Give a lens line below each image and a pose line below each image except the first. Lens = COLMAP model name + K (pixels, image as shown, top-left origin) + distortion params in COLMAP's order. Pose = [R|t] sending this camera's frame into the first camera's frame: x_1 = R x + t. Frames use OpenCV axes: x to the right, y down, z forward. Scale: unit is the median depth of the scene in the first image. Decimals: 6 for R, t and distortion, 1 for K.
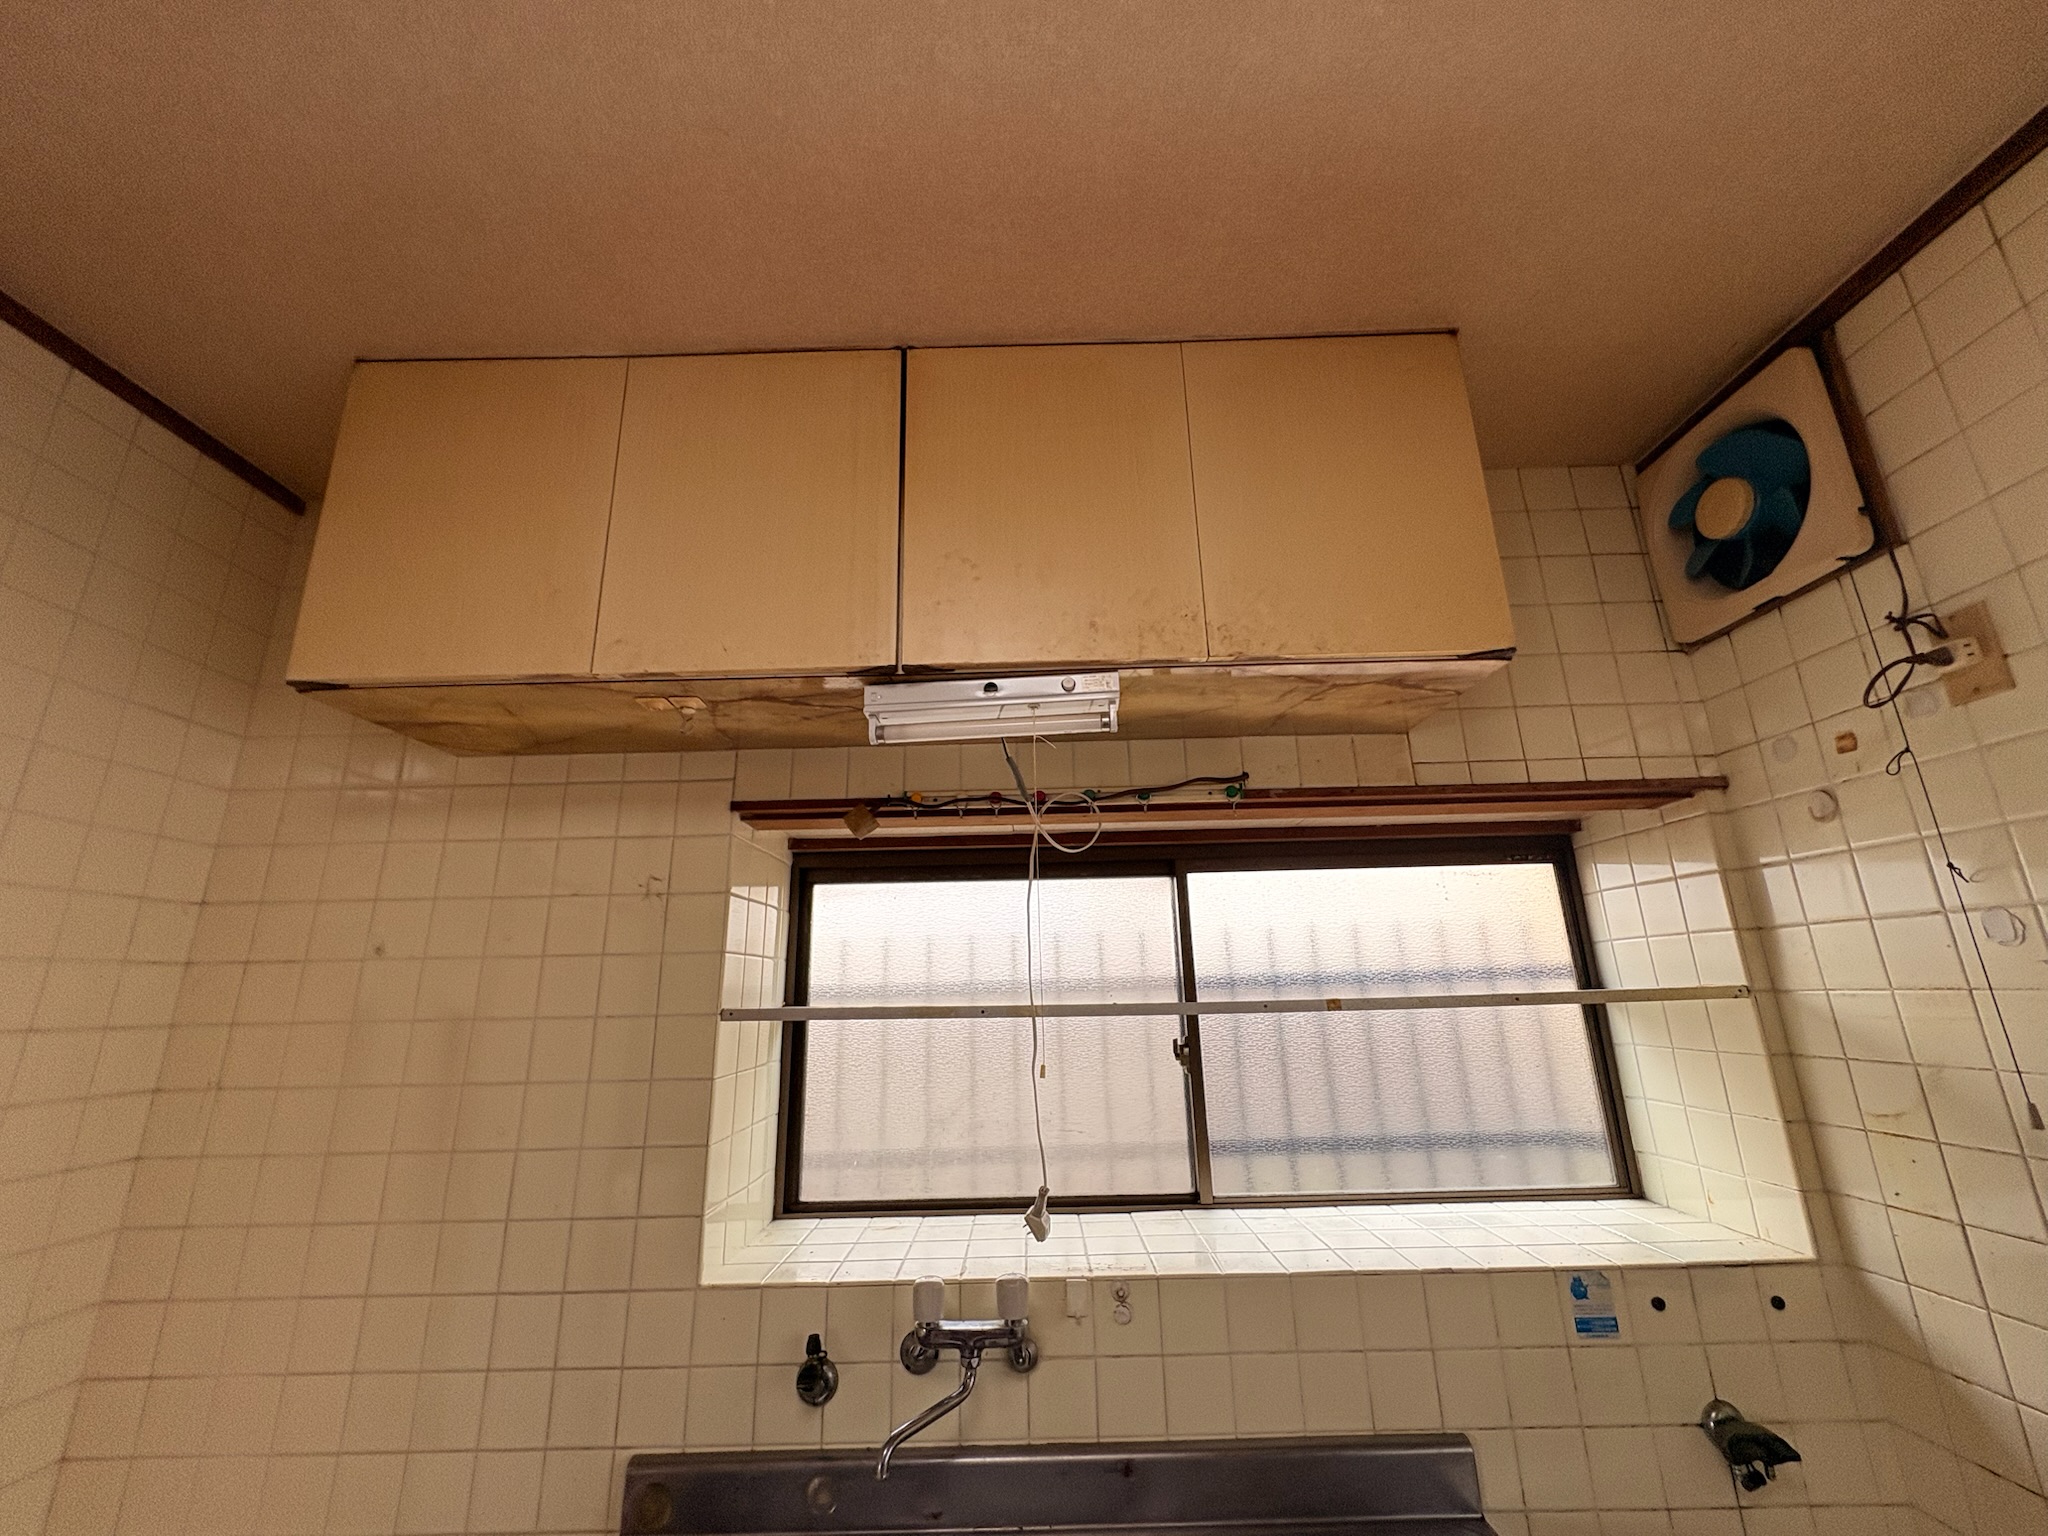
lens RADIAL K [[818.3, 0, 1021.3], [0, 818.3, 766.9], [0, 0, 1]] dist [0.001494, 0.000166]
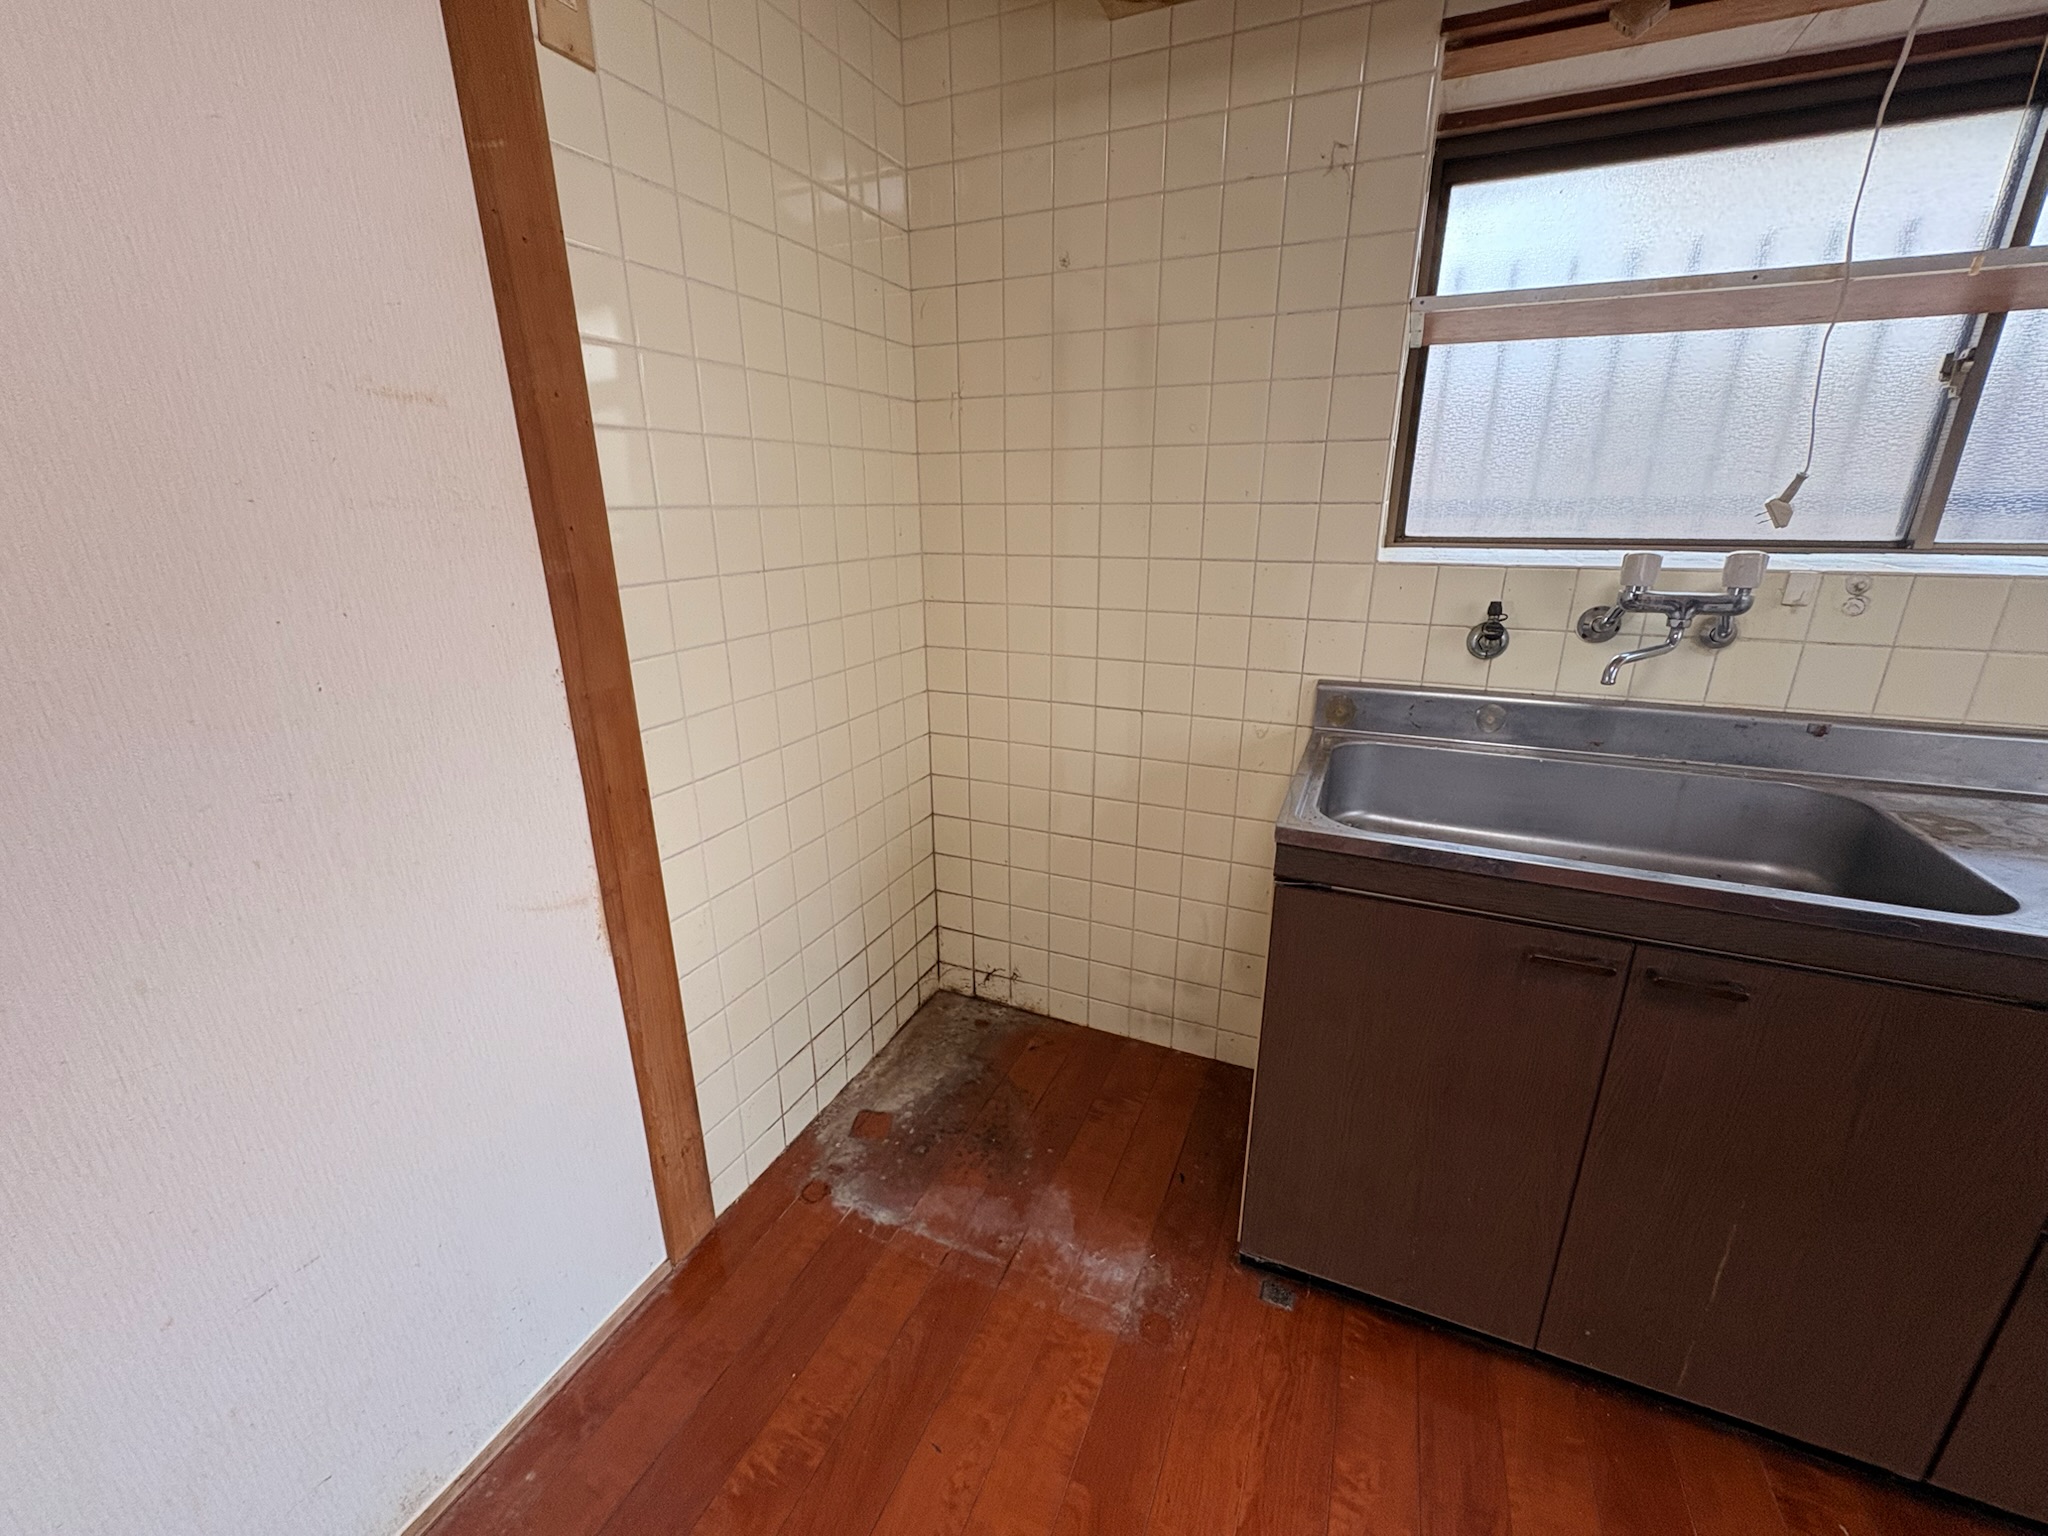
lens RADIAL K [[818.3, 0, 1021.3], [0, 818.3, 766.9], [0, 0, 1]] dist [0.001494, 0.000166]
pose [[0.918579, 0.137978, -0.370371, -0.382511], [0.092985, 0.835339, 0.541814, 0.208292], [0.384144, -0.532138, 0.754495, -0.196952]]
